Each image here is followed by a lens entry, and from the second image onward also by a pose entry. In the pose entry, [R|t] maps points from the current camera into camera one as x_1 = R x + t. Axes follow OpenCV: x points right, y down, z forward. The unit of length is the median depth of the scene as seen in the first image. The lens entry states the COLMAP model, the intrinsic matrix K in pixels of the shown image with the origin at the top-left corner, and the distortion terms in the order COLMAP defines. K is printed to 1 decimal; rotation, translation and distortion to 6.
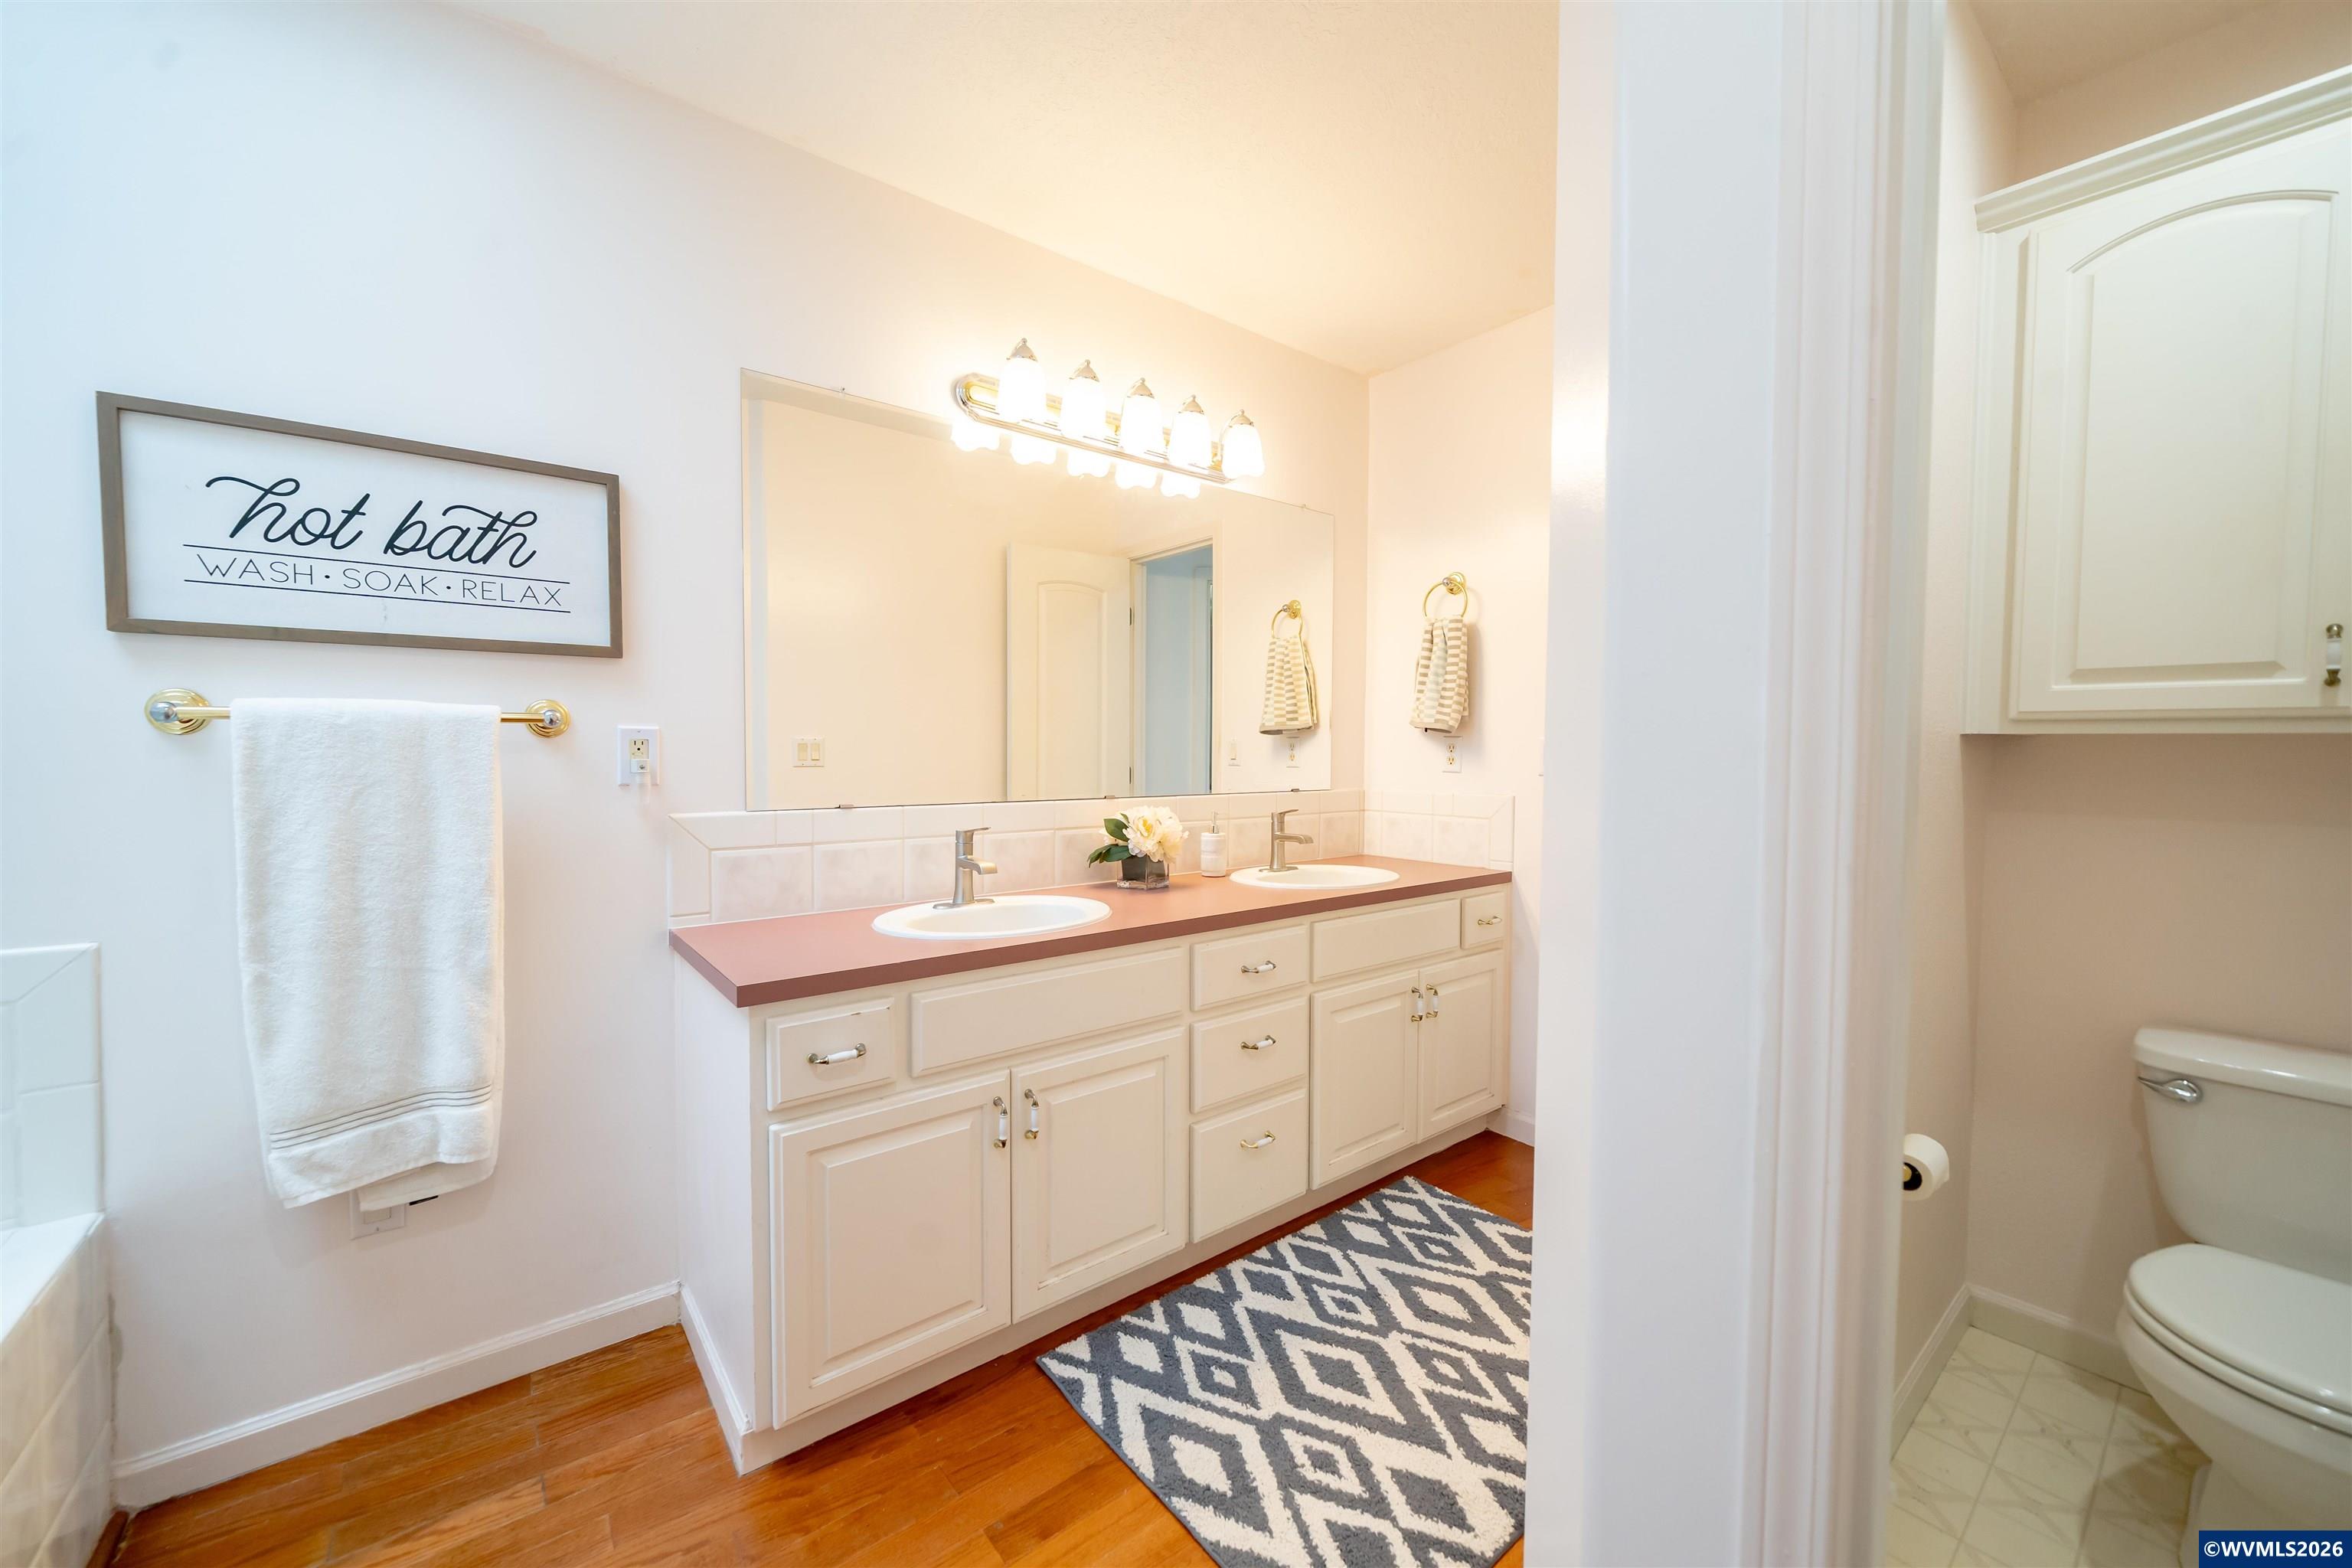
lens RADIAL K [[861.8, 0, 1162.8], [0, 861.8, 780.9], [0, 0, 1]] dist [-0.001922, -0.000067]
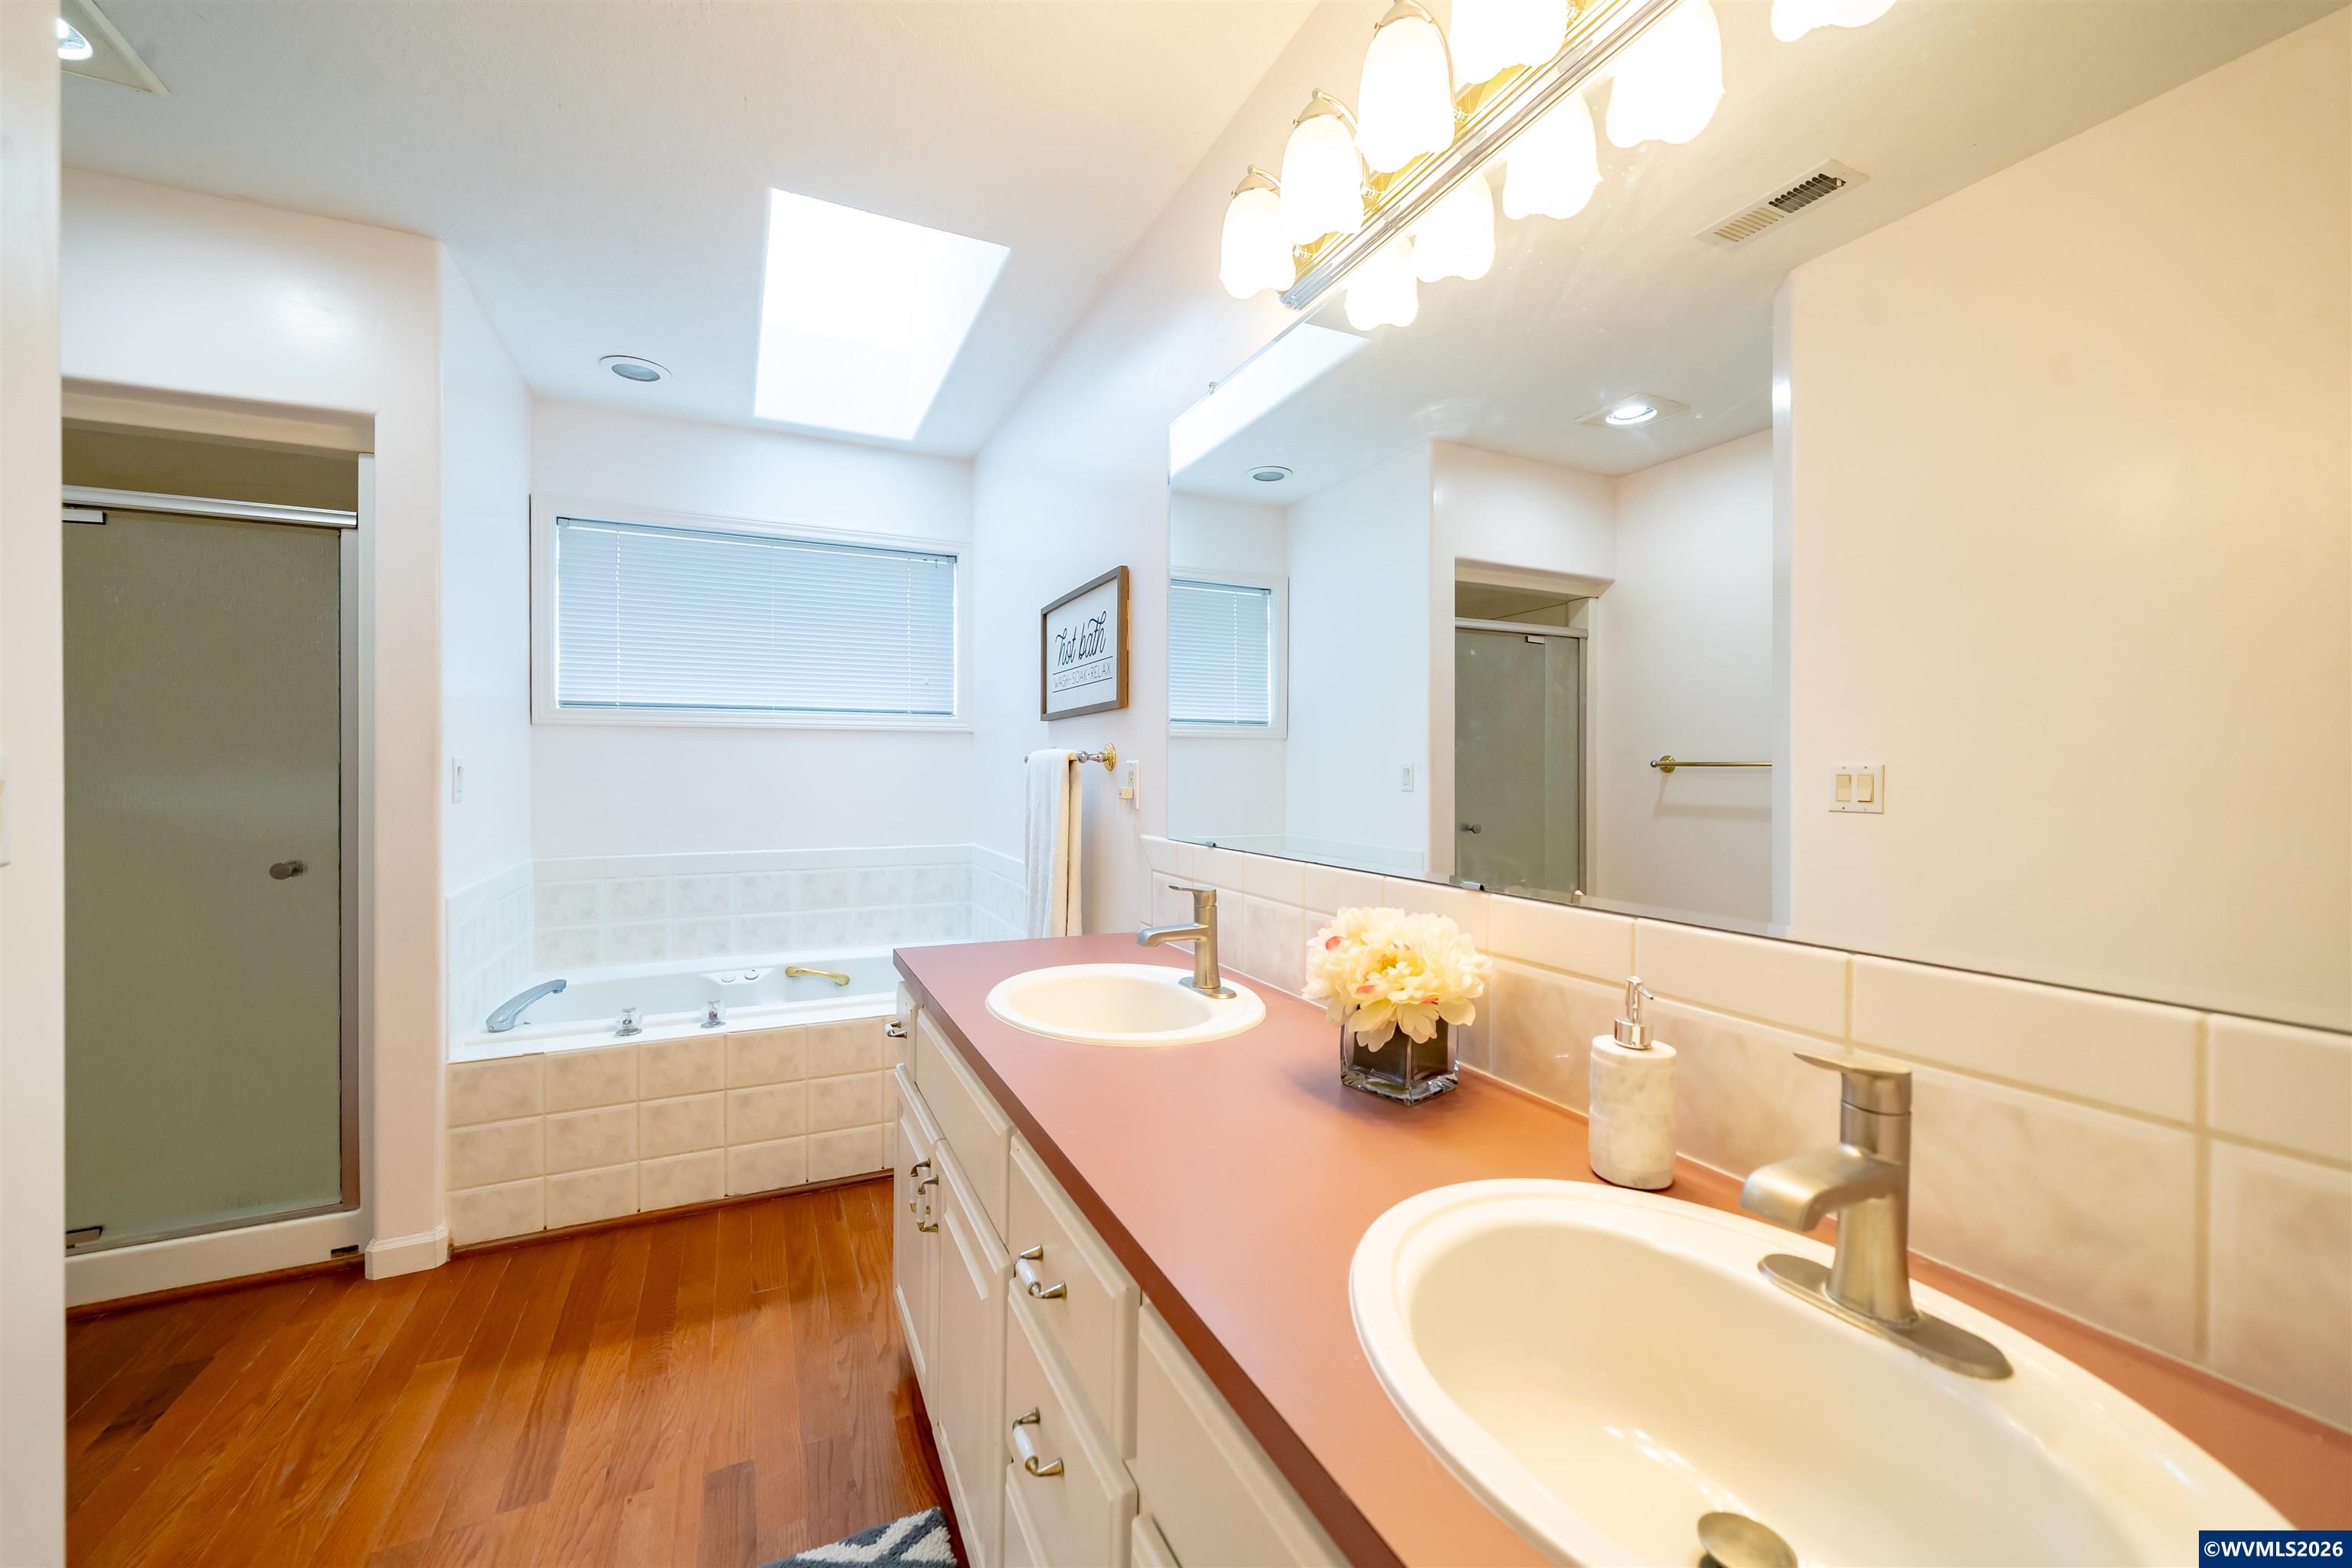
lens RADIAL K [[861.8, 0, 1162.8], [0, 861.8, 780.9], [0, 0, 1]] dist [-0.001922, -0.000067]
pose [[-0.213105, 0.009789, -0.976980, 0.648450], [-0.043549, 0.998861, 0.019508, -0.063679], [0.976058, 0.046704, -0.212436, 1.417292]]
